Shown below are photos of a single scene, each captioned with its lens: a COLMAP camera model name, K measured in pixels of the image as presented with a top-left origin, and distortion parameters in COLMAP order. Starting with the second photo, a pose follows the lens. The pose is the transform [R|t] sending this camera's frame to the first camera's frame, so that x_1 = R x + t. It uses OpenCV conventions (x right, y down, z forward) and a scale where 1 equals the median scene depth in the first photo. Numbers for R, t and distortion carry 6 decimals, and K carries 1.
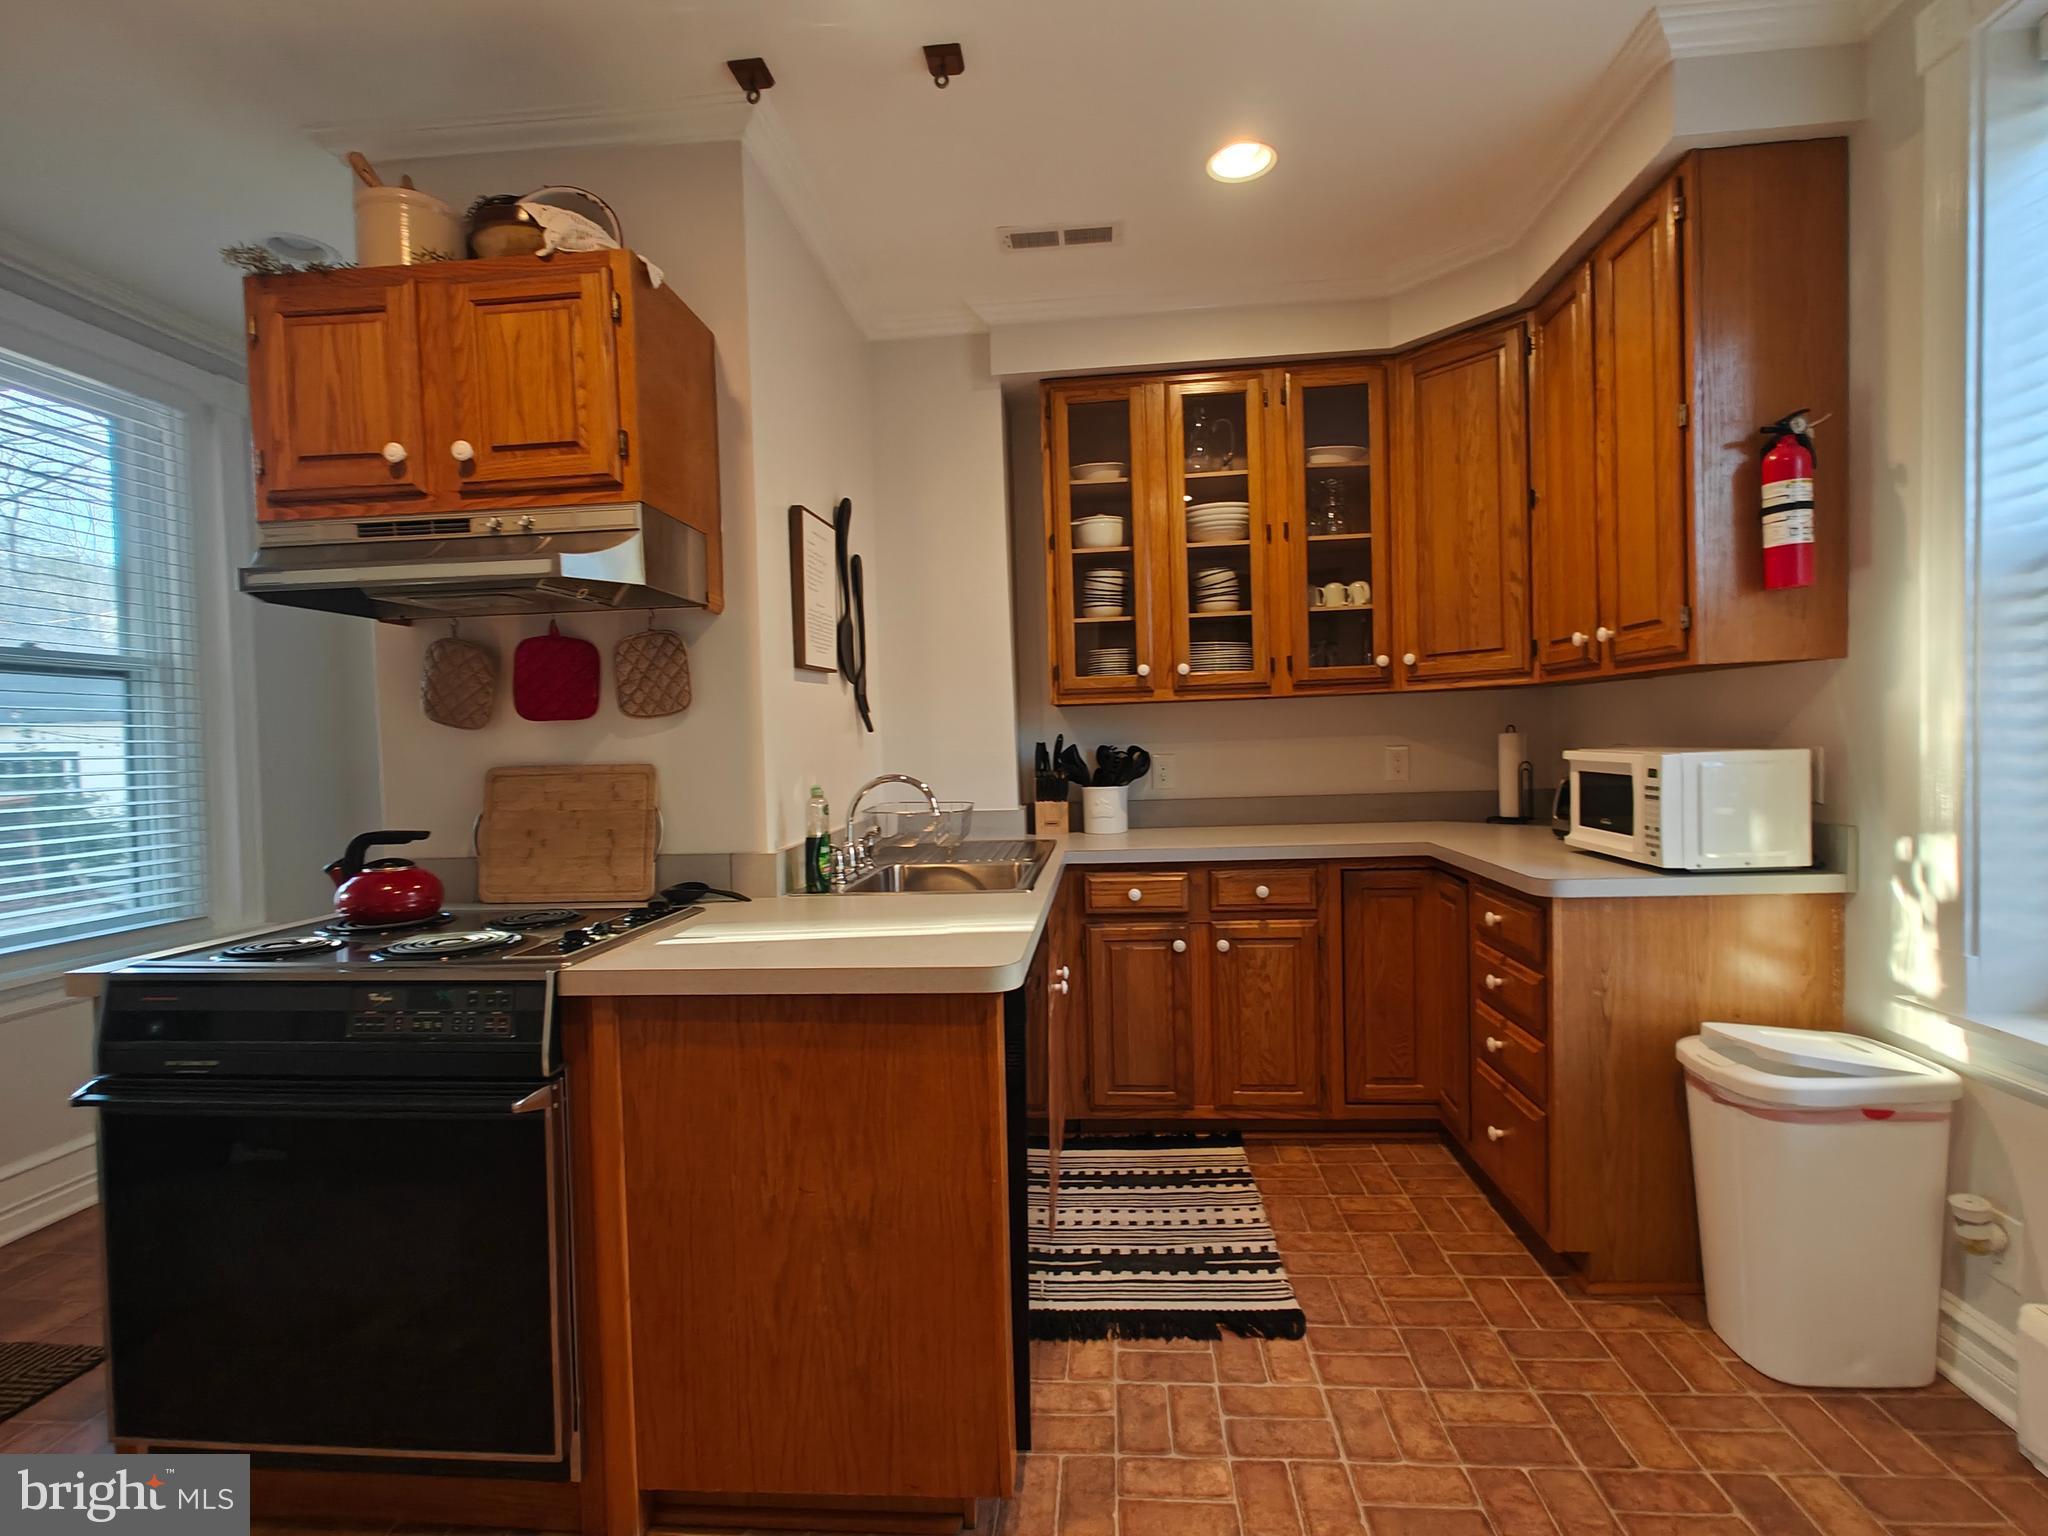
lens RADIAL K [[973.2, 0, 1028.1], [0, 973.2, 771.7], [0, 0, 1]] dist [0.004969, 0.000337]
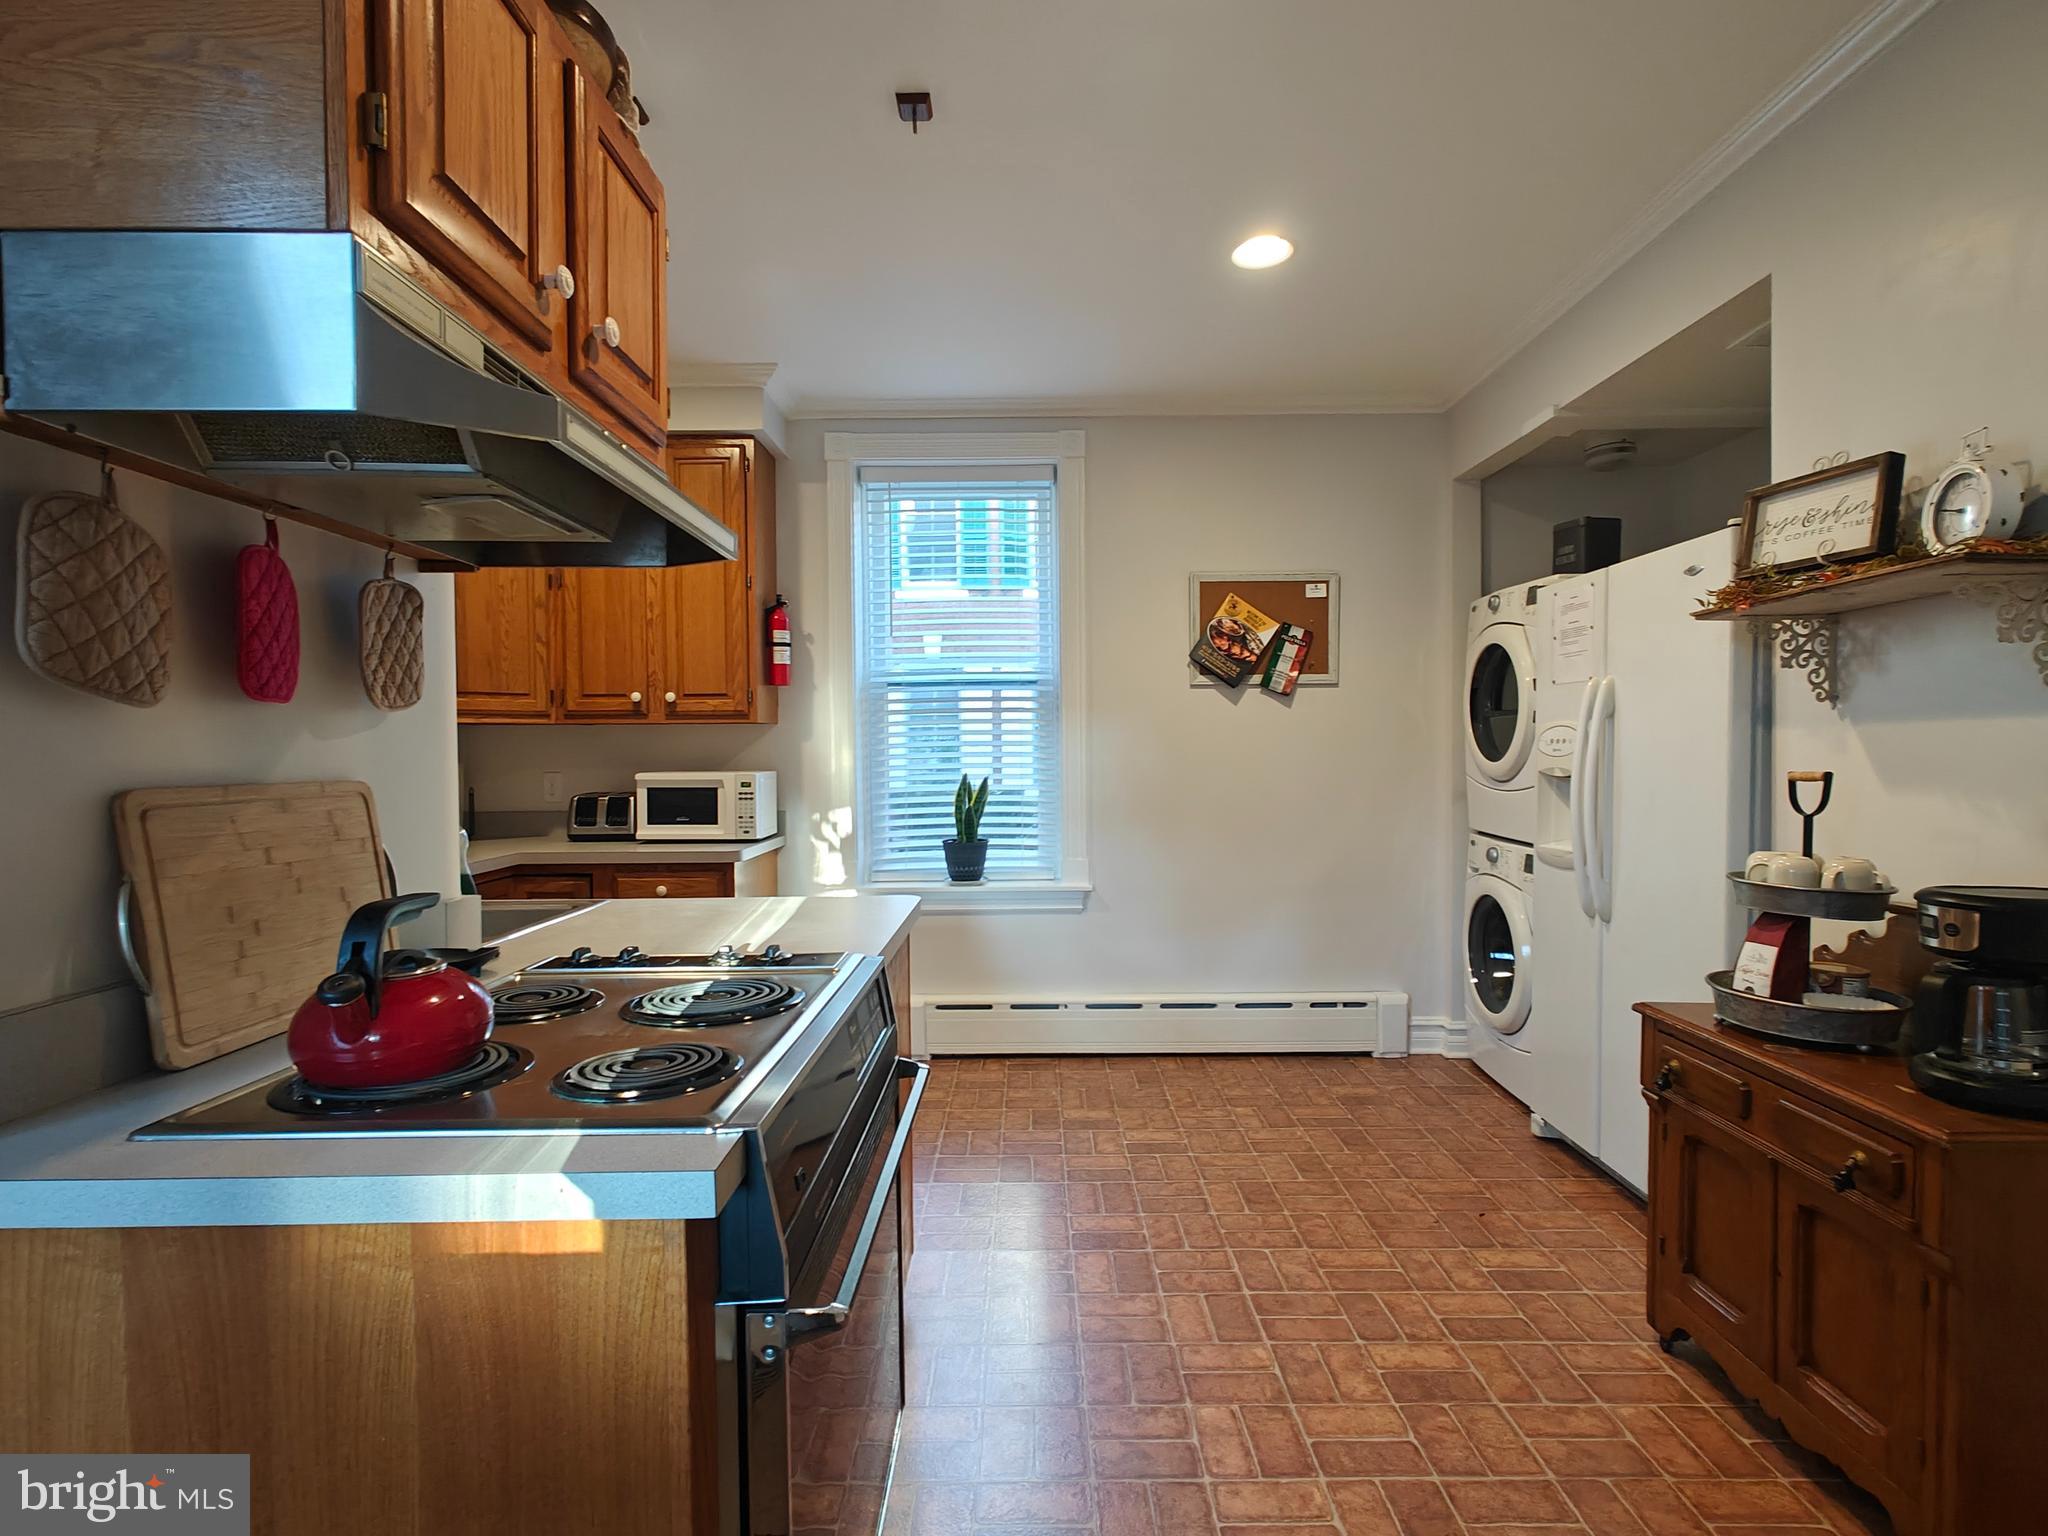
lens RADIAL K [[973.2, 0, 1026.2], [0, 973.2, 765.8], [0, 0, 1]] dist [0.004969, 0.000337]
pose [[-0.073546, 0.014562, 0.997186, -1.064593], [0.042940, 0.999012, -0.011422, 0.008929], [-0.996367, 0.041979, -0.074099, 0.618079]]
